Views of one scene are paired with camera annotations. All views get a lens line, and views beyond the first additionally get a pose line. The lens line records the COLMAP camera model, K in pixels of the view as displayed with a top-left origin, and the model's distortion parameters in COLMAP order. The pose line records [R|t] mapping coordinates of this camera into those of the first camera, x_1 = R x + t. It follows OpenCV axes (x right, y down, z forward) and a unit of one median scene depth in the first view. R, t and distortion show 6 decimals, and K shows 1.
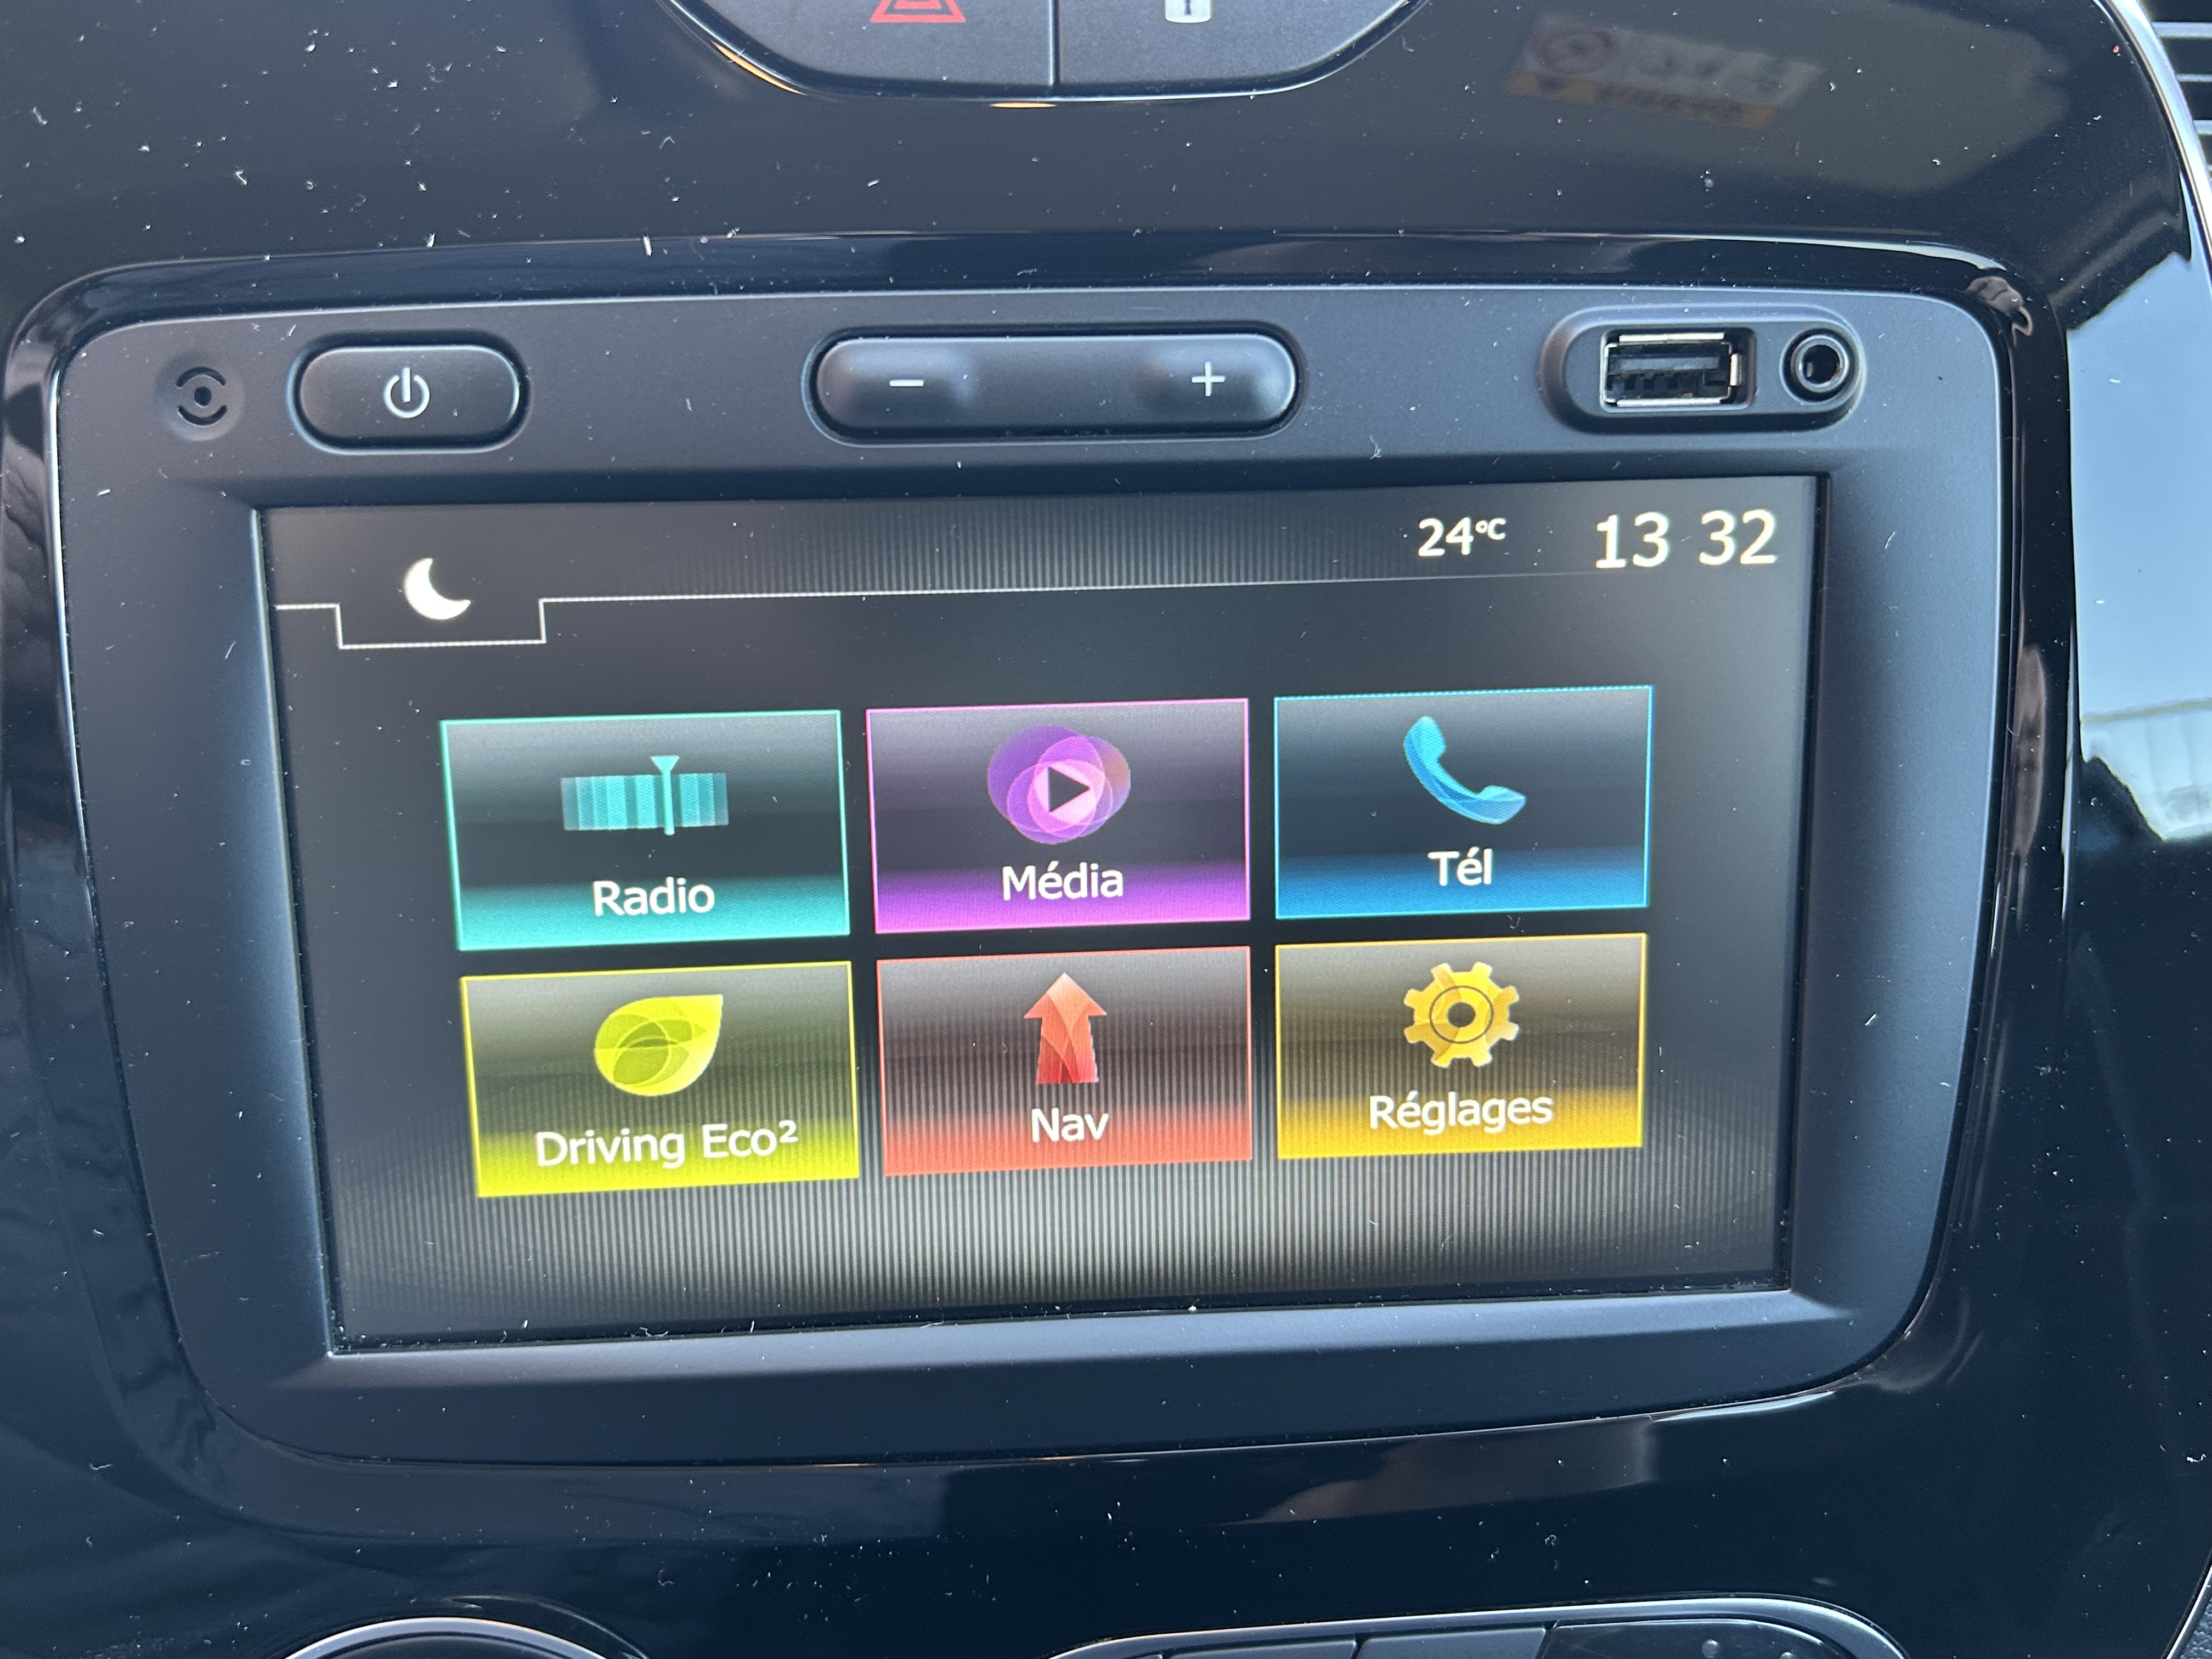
lens RADIAL K [[1974.1, 0, 1112.7], [0, 1974.1, 829.2], [0, 0, 1]] dist [0.032709, -0.025184]
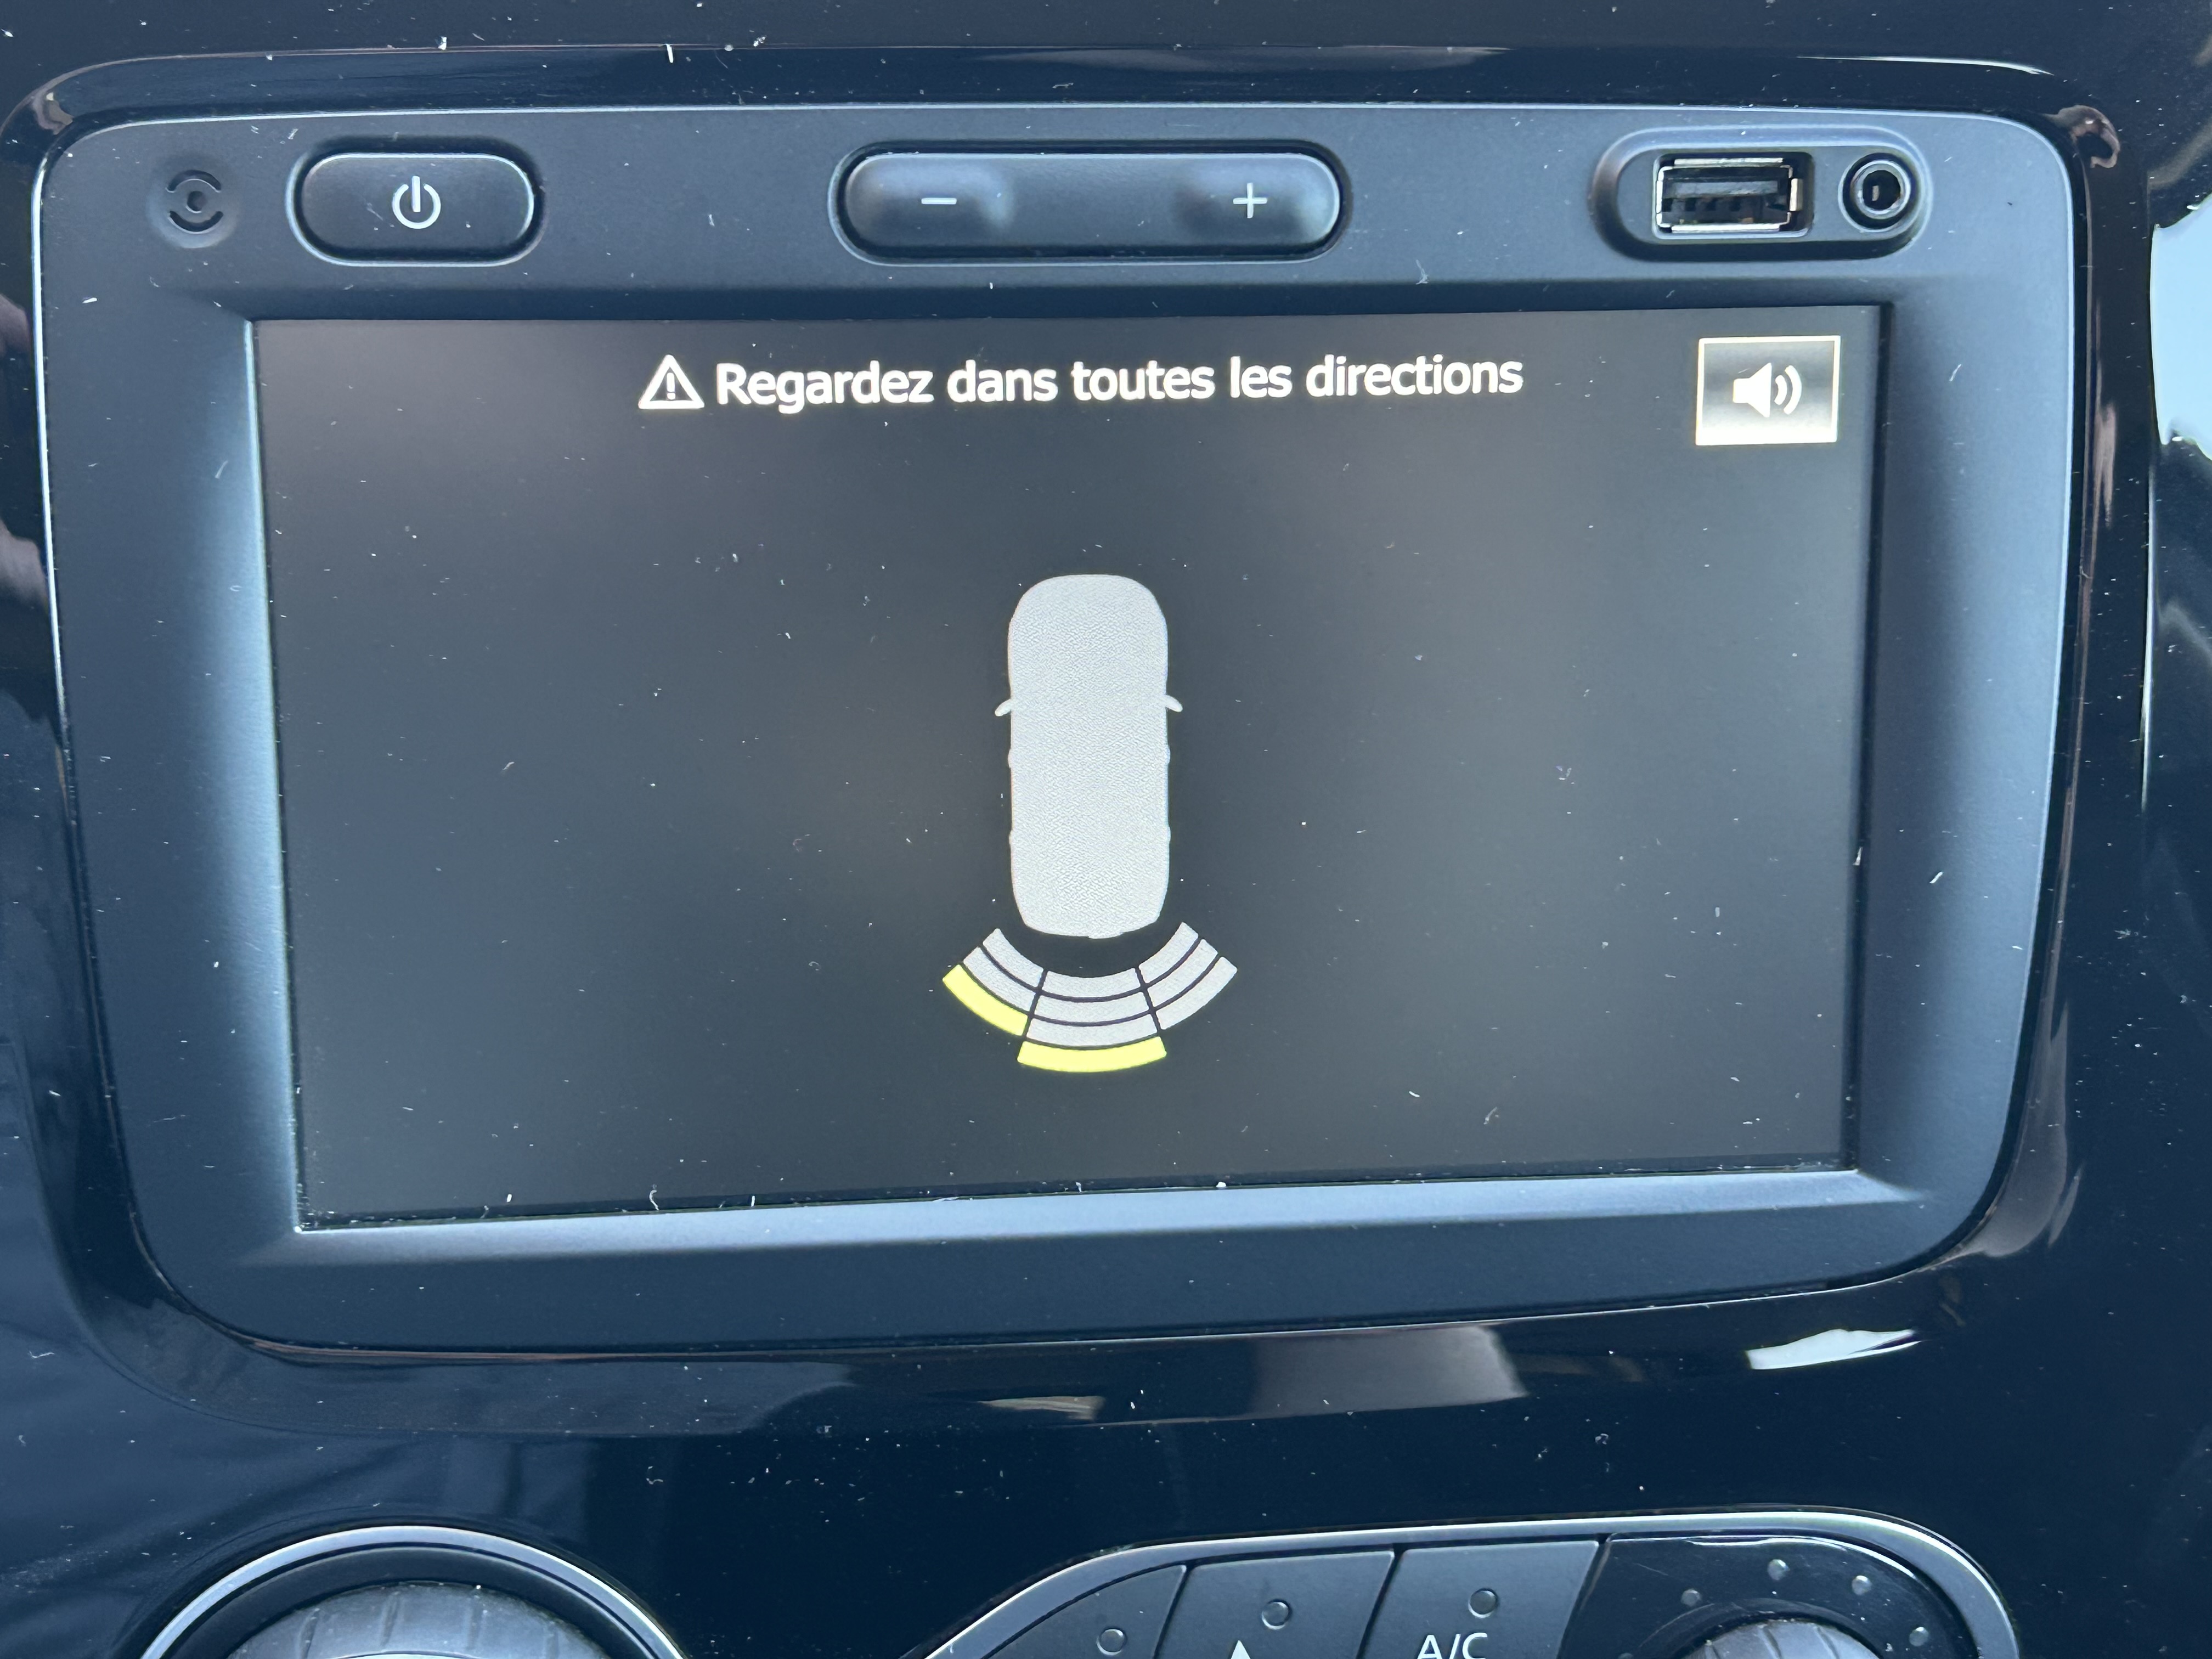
lens RADIAL K [[3248.4, 0, 1100.4], [0, 3248.4, 824.3], [0, 0, 1]] dist [0.131911, 0.000000]
pose [[0.999479, 0.006871, 0.031538, -0.072391], [-0.006592, 0.999938, -0.008921, 0.091553], [-0.031597, 0.008708, 0.999463, -0.586347]]
